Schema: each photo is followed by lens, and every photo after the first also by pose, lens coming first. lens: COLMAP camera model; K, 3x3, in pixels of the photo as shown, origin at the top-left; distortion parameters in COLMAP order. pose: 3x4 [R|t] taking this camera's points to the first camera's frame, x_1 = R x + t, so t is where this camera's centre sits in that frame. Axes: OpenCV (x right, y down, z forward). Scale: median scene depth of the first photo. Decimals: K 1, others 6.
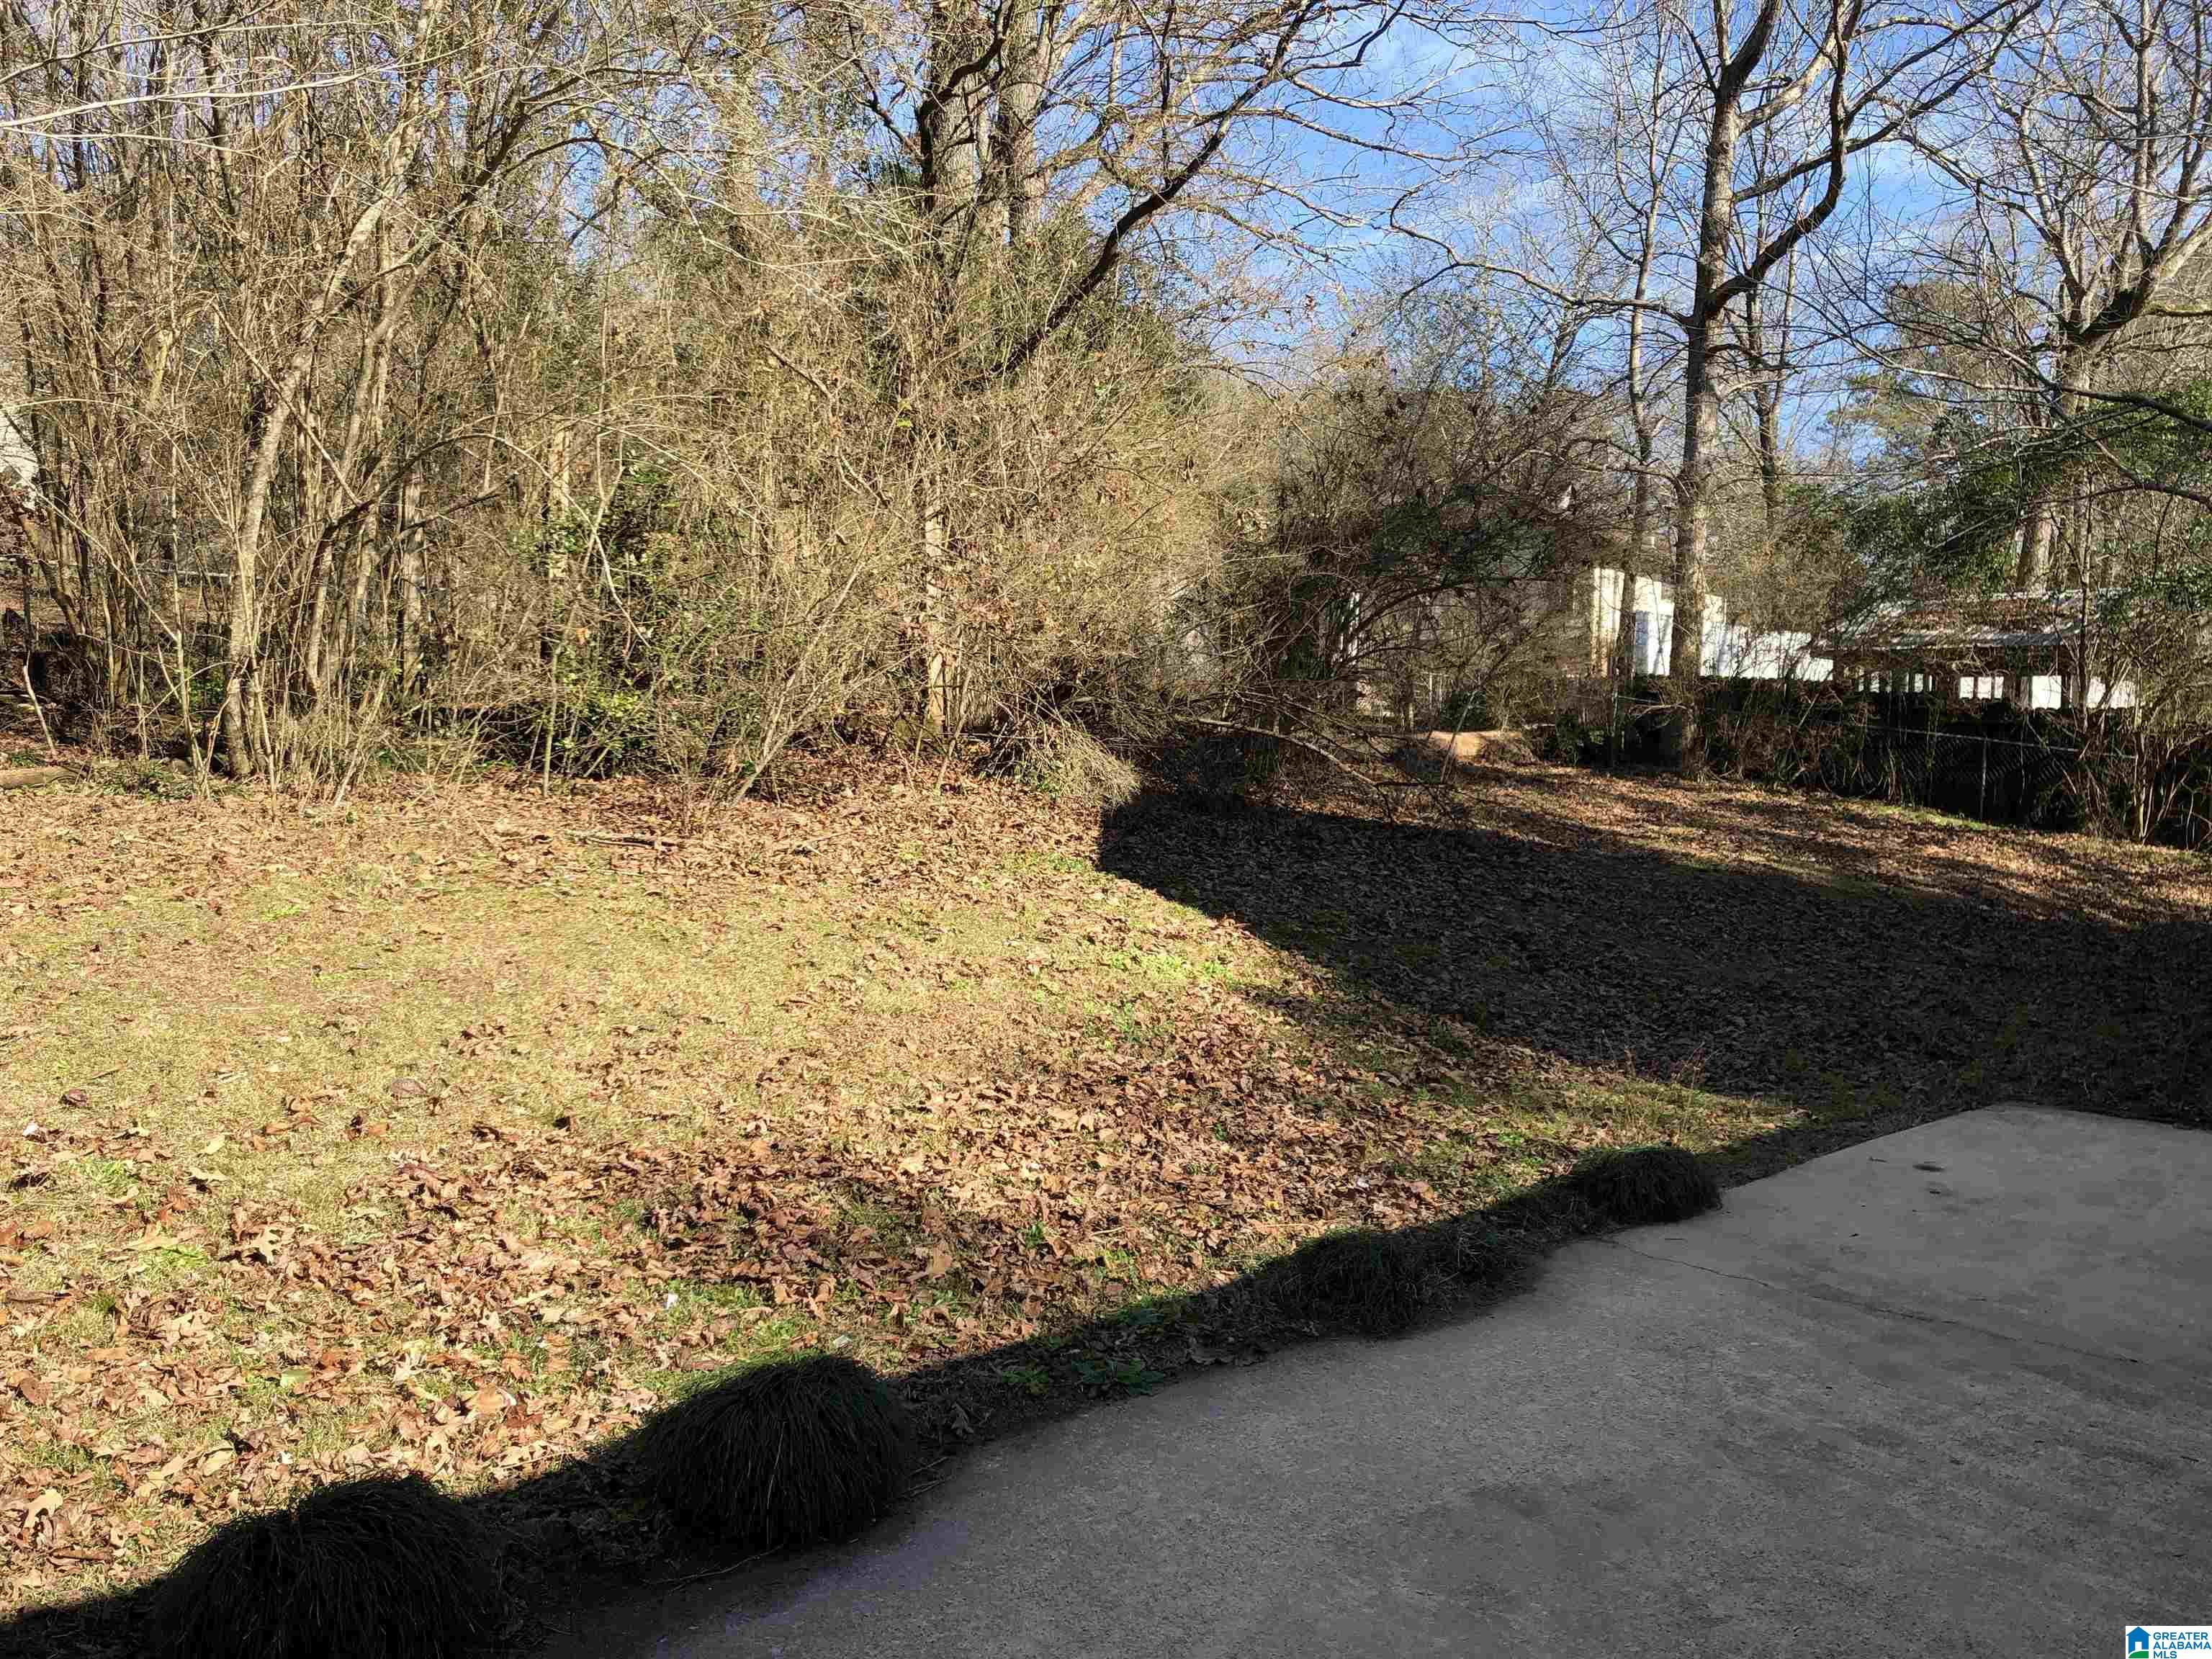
lens RADIAL K [[1804.1, 0, 1107.3], [0, 1804.1, 822.6], [0, 0, 1]] dist [0.069014, -0.085750]
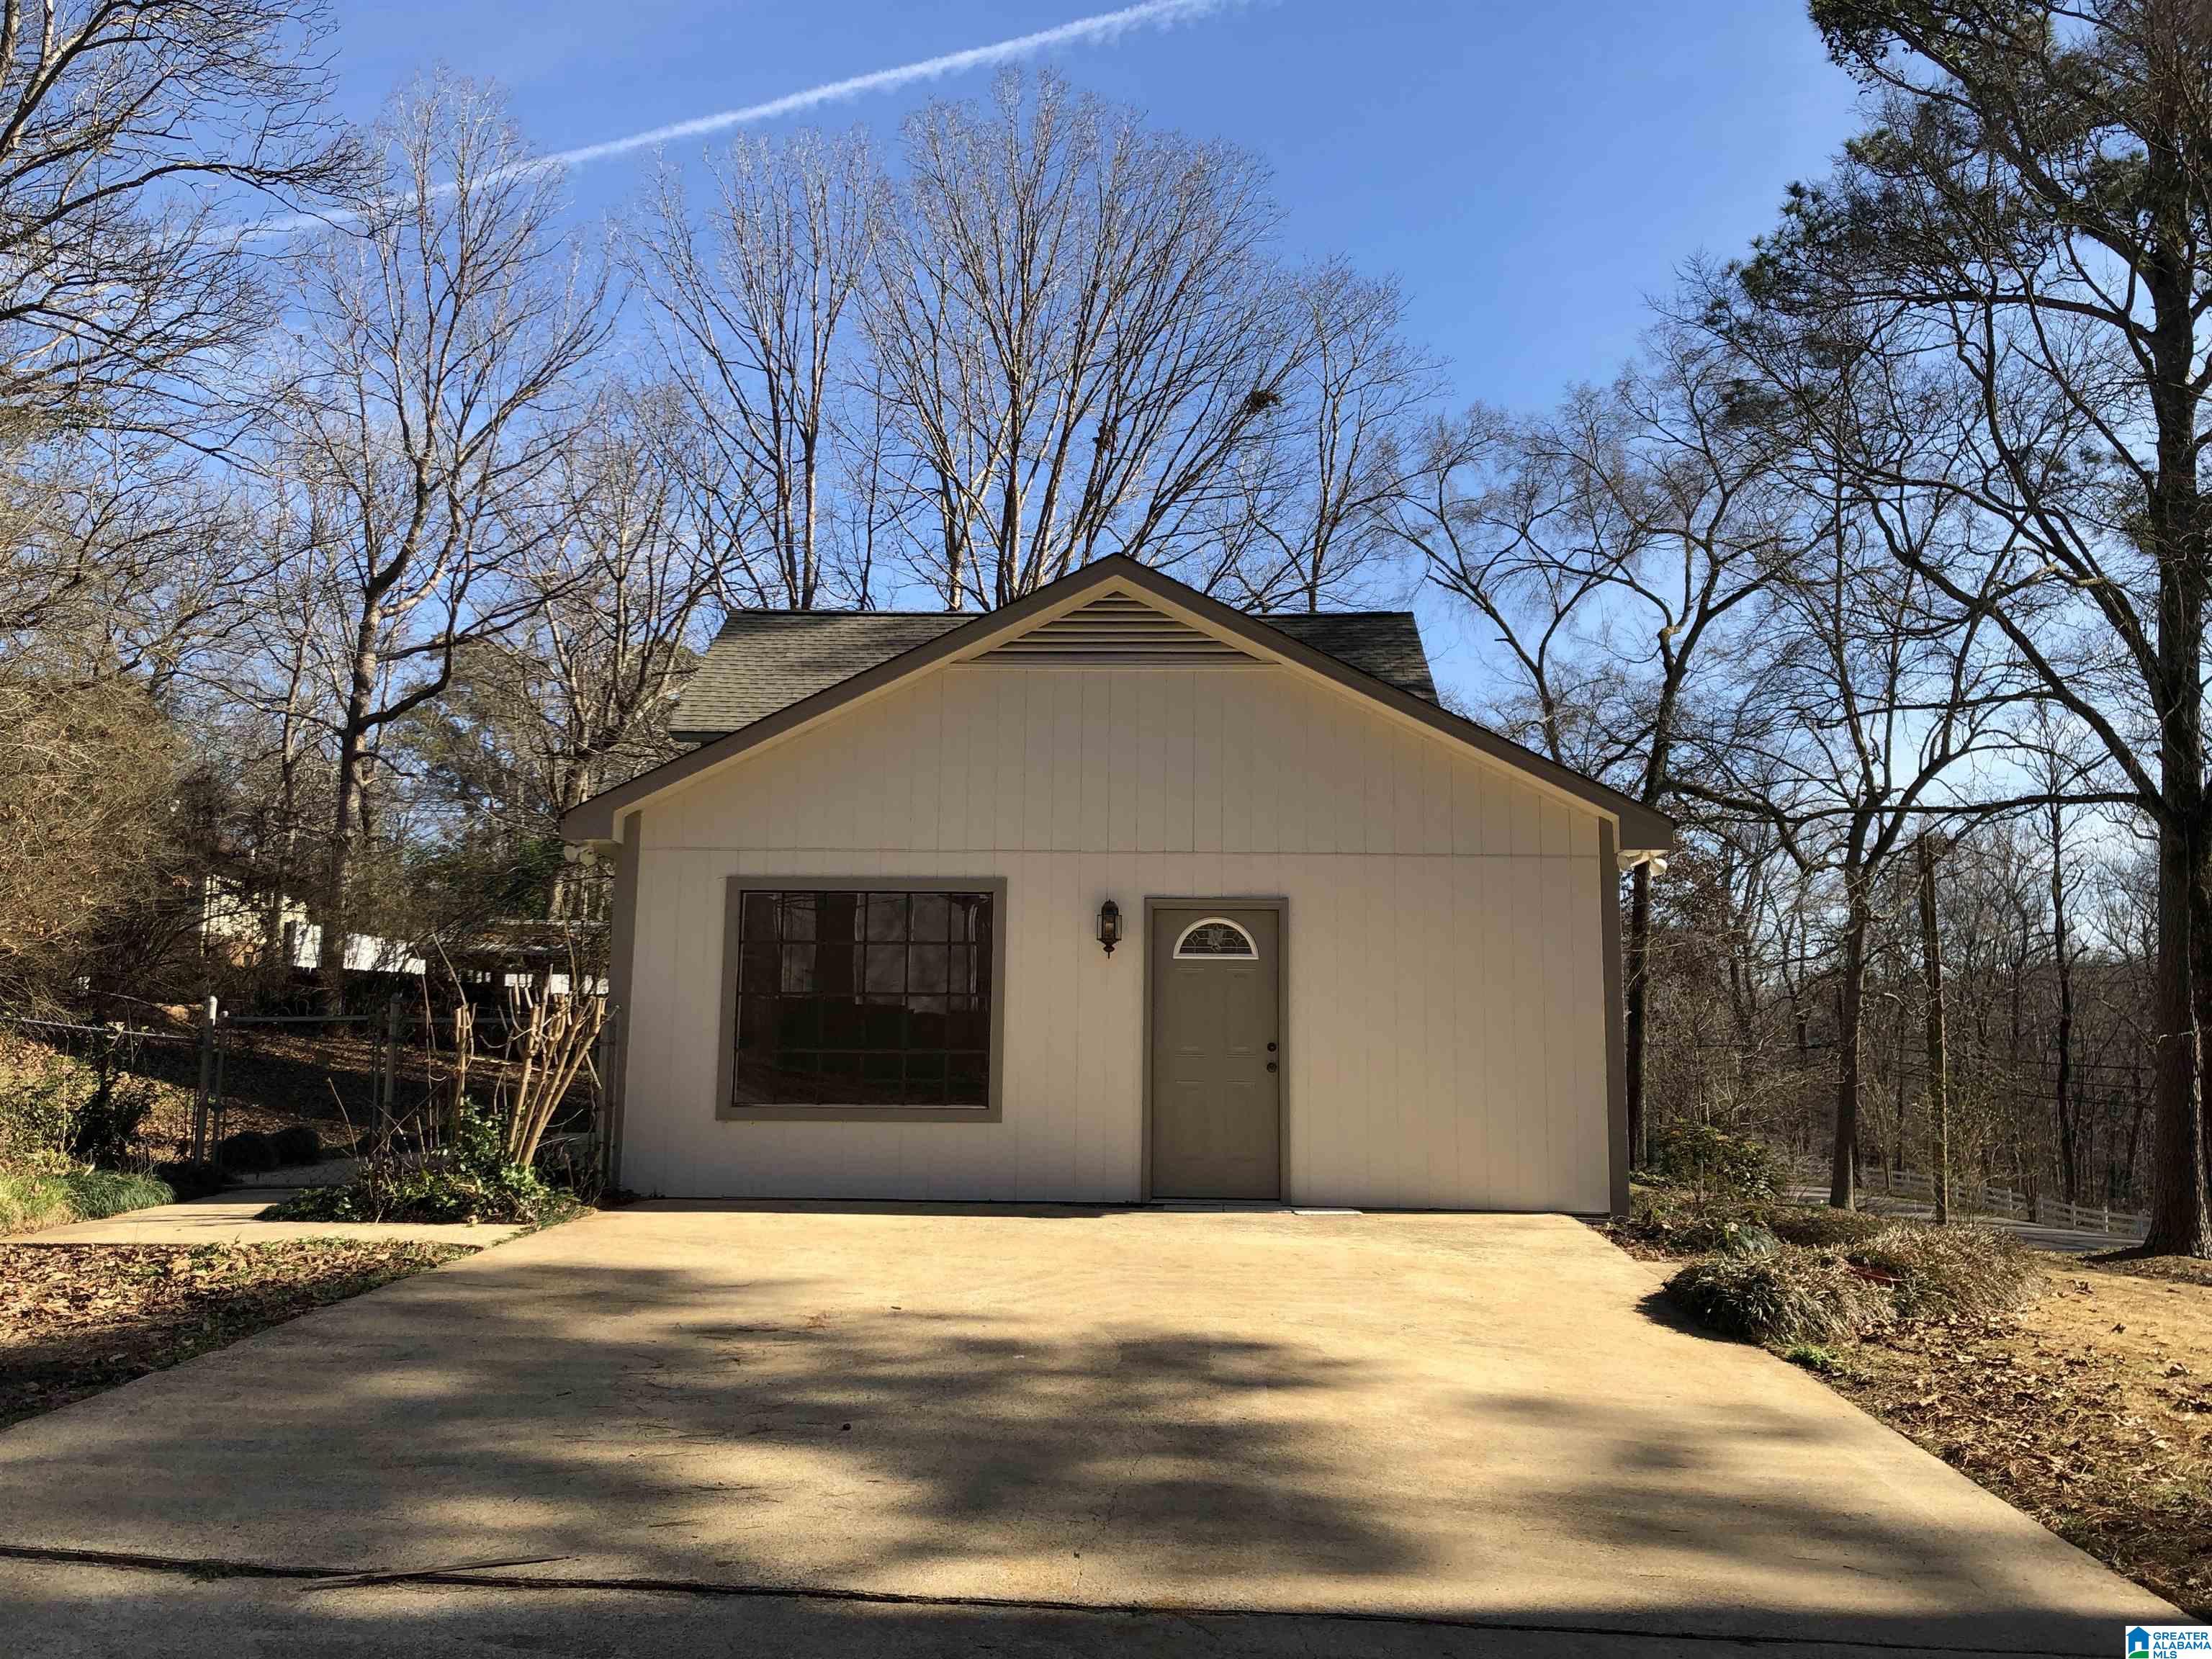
lens RADIAL K [[1804.1, 0, 1107.5], [0, 1804.1, 829.6], [0, 0, 1]] dist [0.069014, -0.085750]
pose [[0.717549, 0.082812, 0.691567, -0.256757], [0.023940, 0.989388, -0.143314, 0.034657], [-0.696096, 0.119391, 0.707952, -0.488522]]
